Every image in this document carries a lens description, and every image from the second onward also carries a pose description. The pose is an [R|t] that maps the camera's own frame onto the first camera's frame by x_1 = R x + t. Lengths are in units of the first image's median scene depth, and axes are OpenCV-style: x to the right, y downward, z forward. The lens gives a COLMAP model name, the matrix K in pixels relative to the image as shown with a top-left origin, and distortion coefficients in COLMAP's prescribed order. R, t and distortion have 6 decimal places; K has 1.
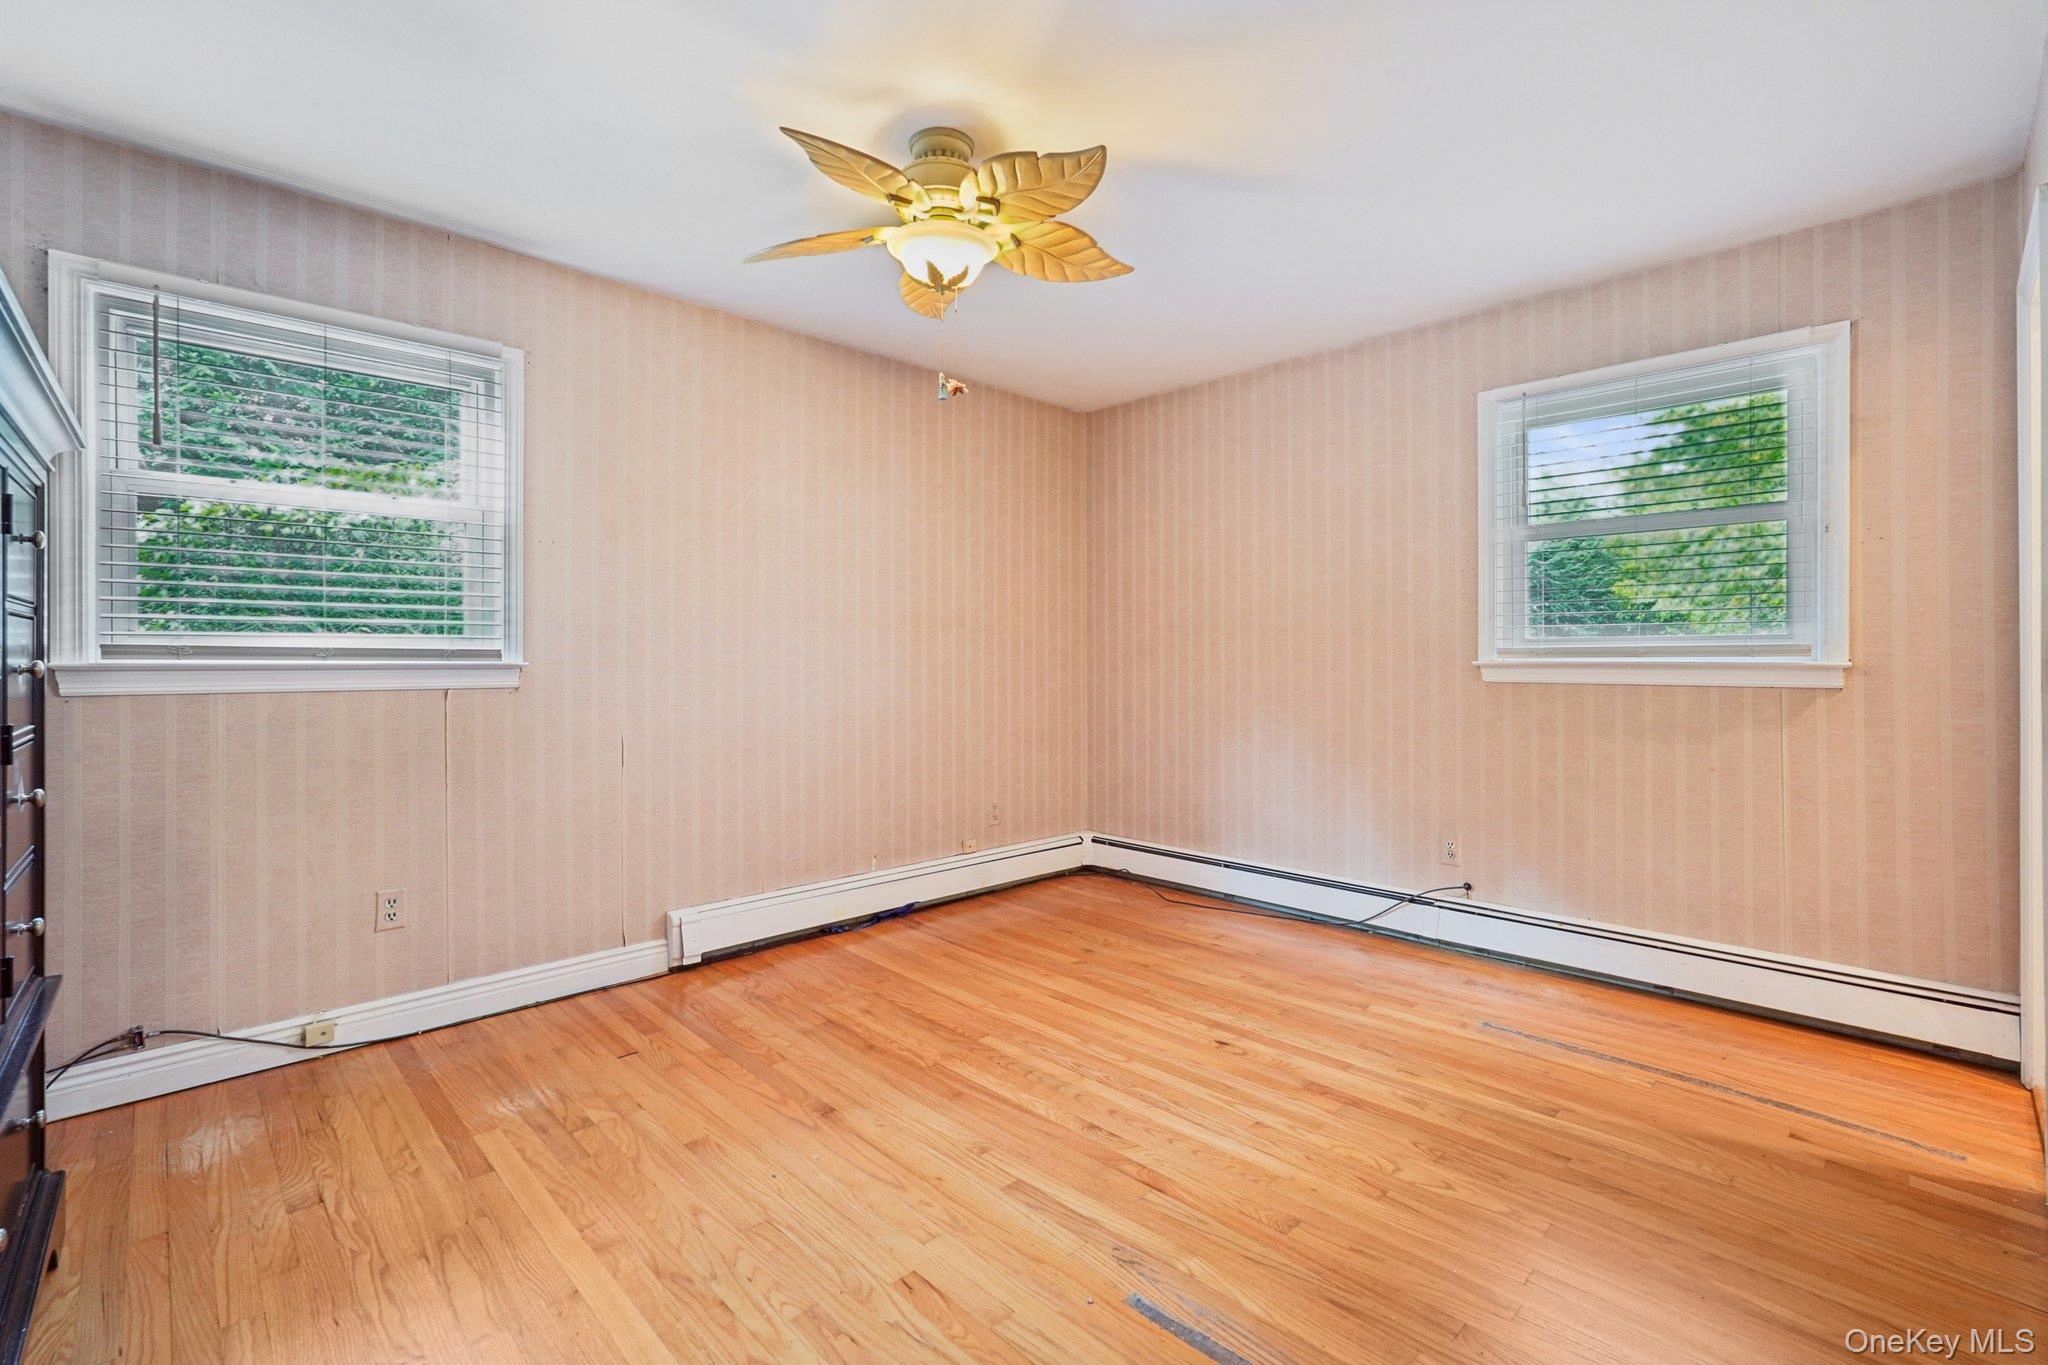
lens RADIAL K [[904.8, 0, 1031.1], [0, 904.8, 679.1], [0, 0, 1]] dist [-0.008458, 0.006048]
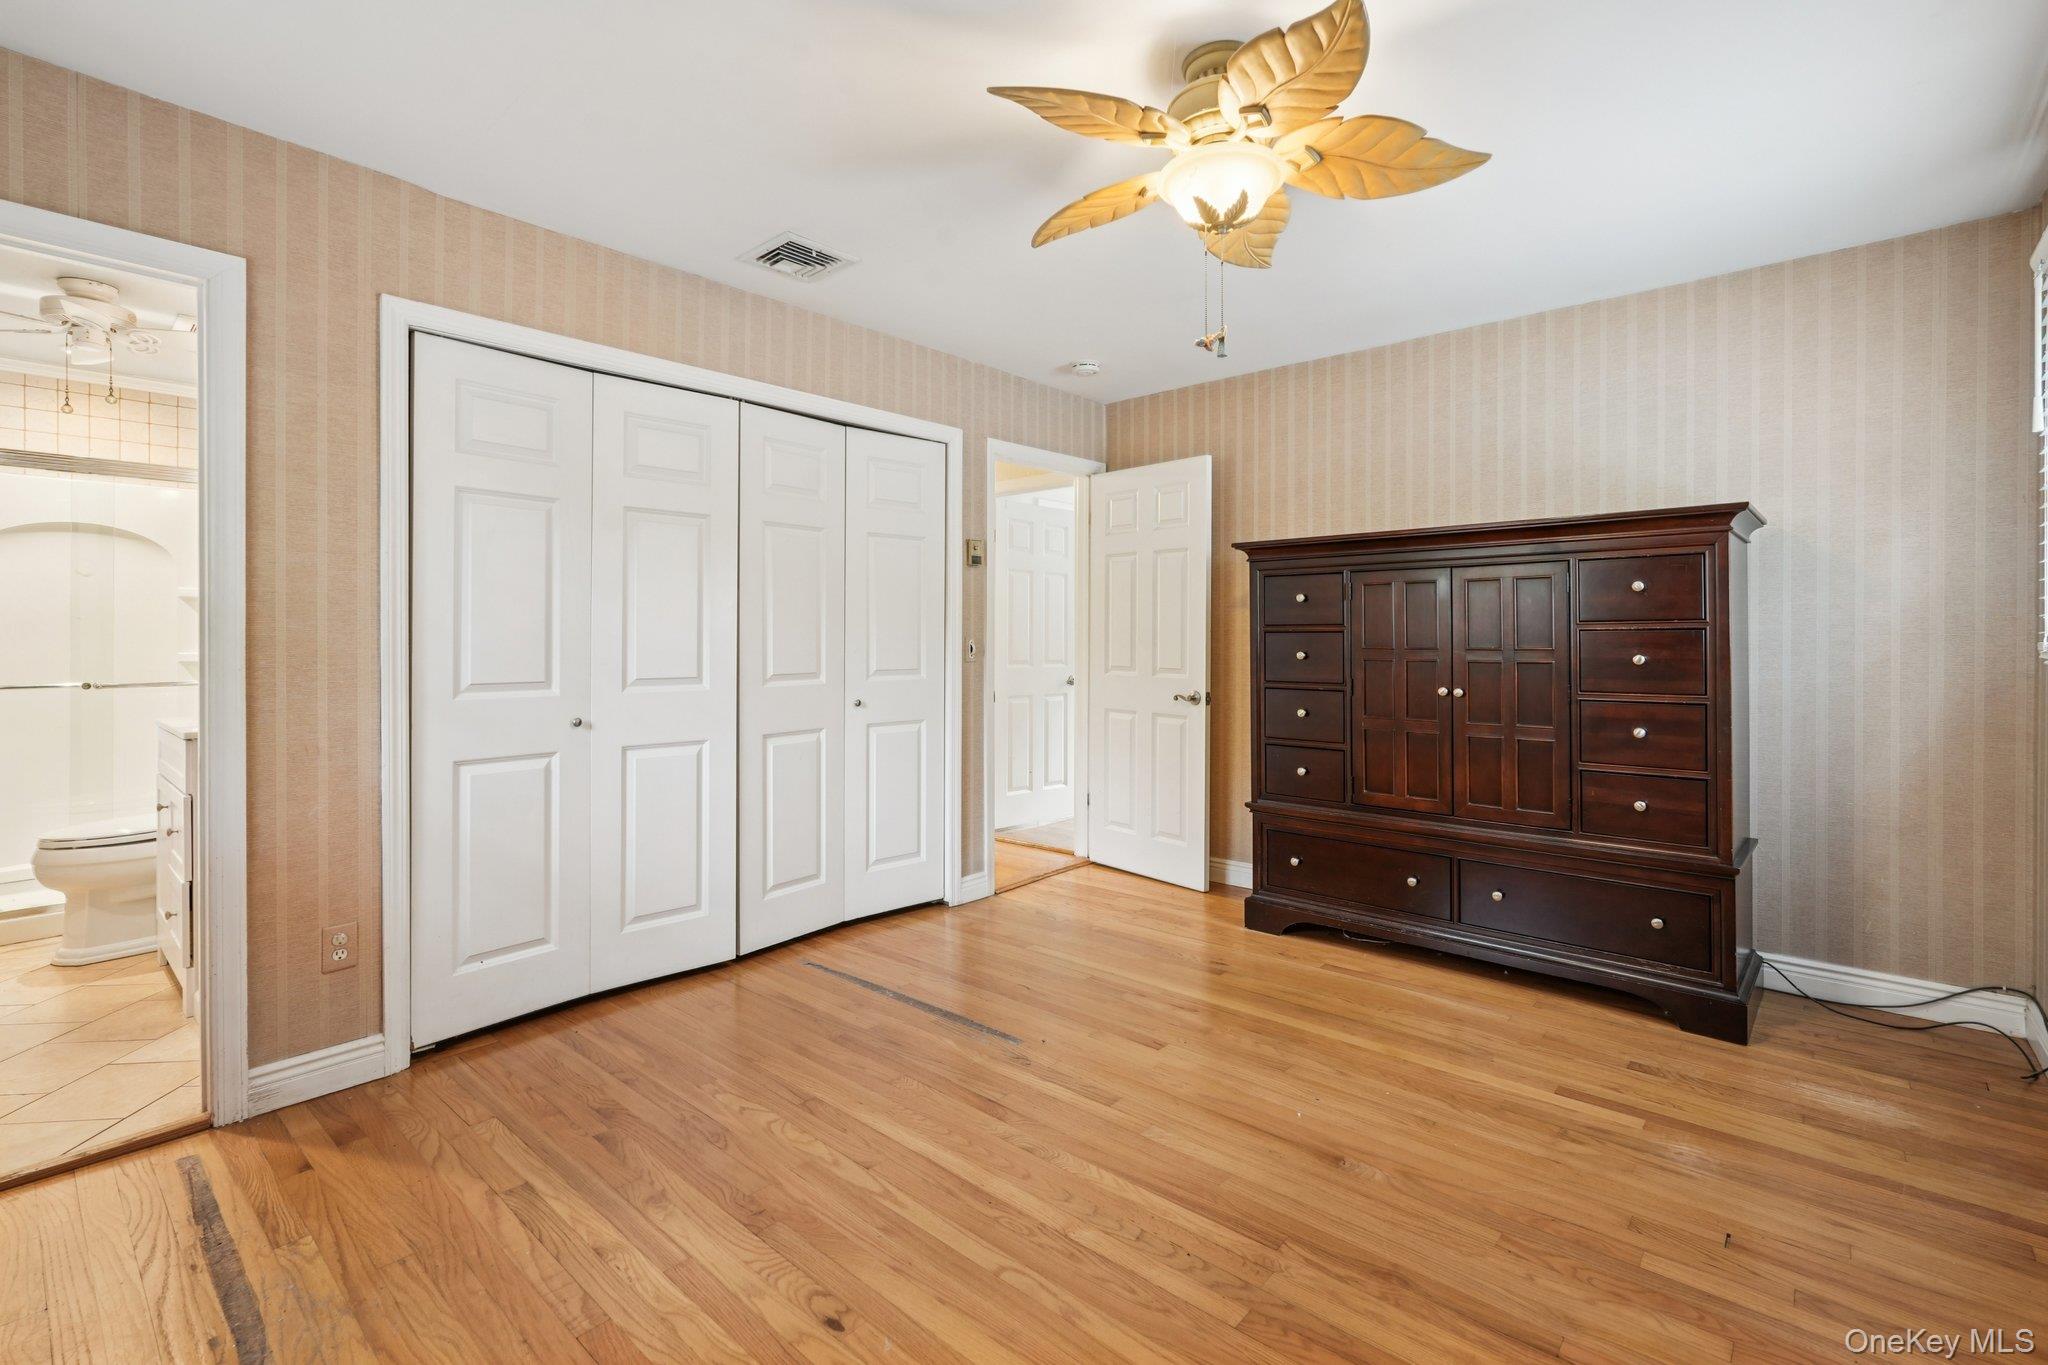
lens RADIAL K [[922.6, 0, 1025.9], [0, 922.6, 638.4], [0, 0, 1]] dist [-0.007637, 0.007027]
pose [[-0.997960, 0.000526, -0.063844, 0.147090], [-0.001155, 0.999653, 0.026298, -0.067703], [0.063836, 0.026318, -0.997613, 1.870567]]
